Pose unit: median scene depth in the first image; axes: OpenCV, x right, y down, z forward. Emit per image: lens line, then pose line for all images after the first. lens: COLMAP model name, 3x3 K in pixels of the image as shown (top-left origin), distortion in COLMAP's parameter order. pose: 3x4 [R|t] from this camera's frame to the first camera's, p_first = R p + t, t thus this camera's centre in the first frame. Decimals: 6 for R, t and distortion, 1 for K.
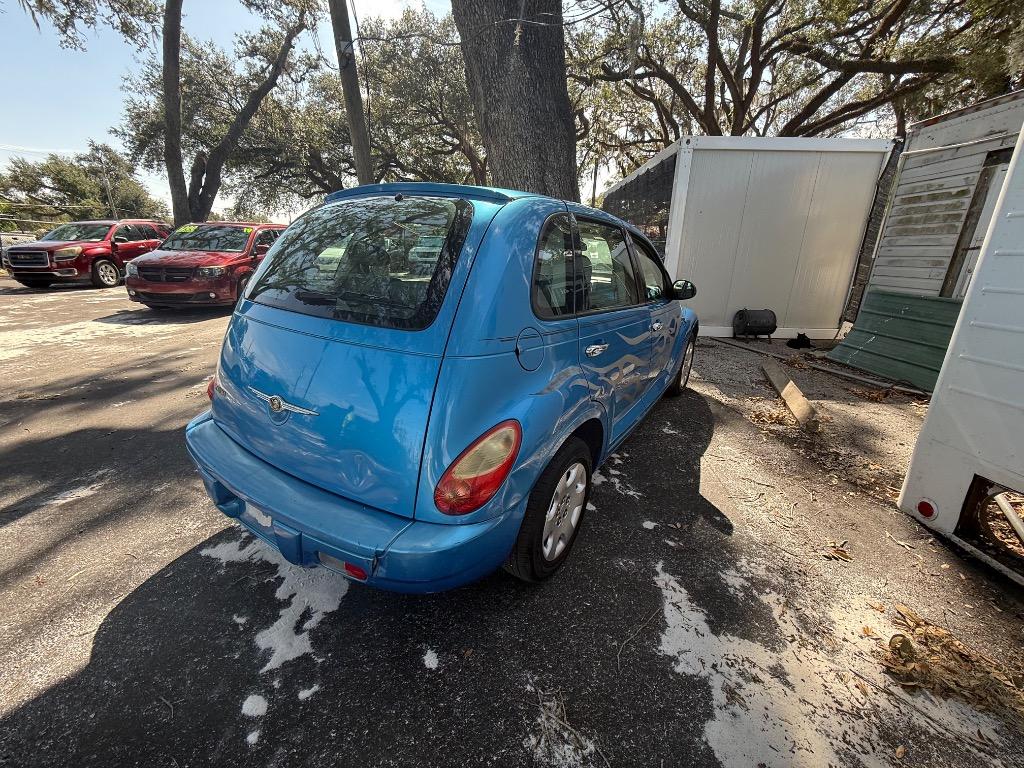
lens RADIAL K [[405.4, 0, 510.7], [0, 405.4, 383.0], [0, 0, 1]] dist [0.001949, -0.000103]
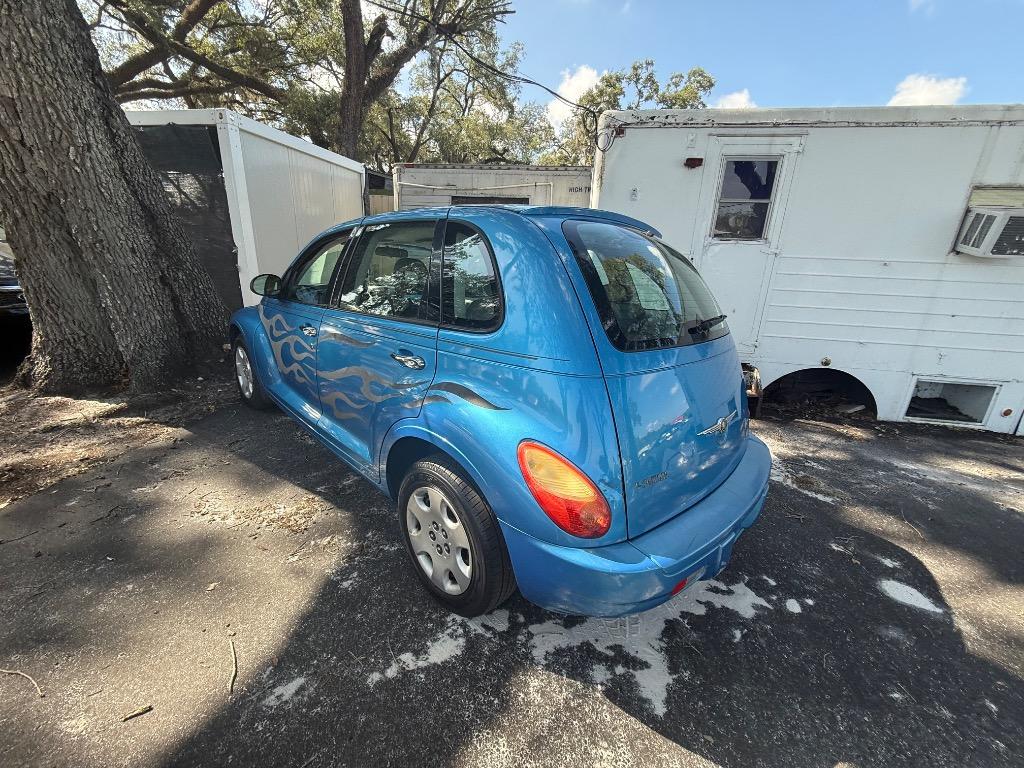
lens RADIAL K [[405.4, 0, 512.5], [0, 405.4, 384.8], [0, 0, 1]] dist [0.001949, -0.000103]
pose [[0.203830, -0.292347, 0.934338, -1.445022], [0.245806, 0.939084, 0.240208, -0.392129], [-0.947646, 0.180704, 0.263274, 1.056280]]
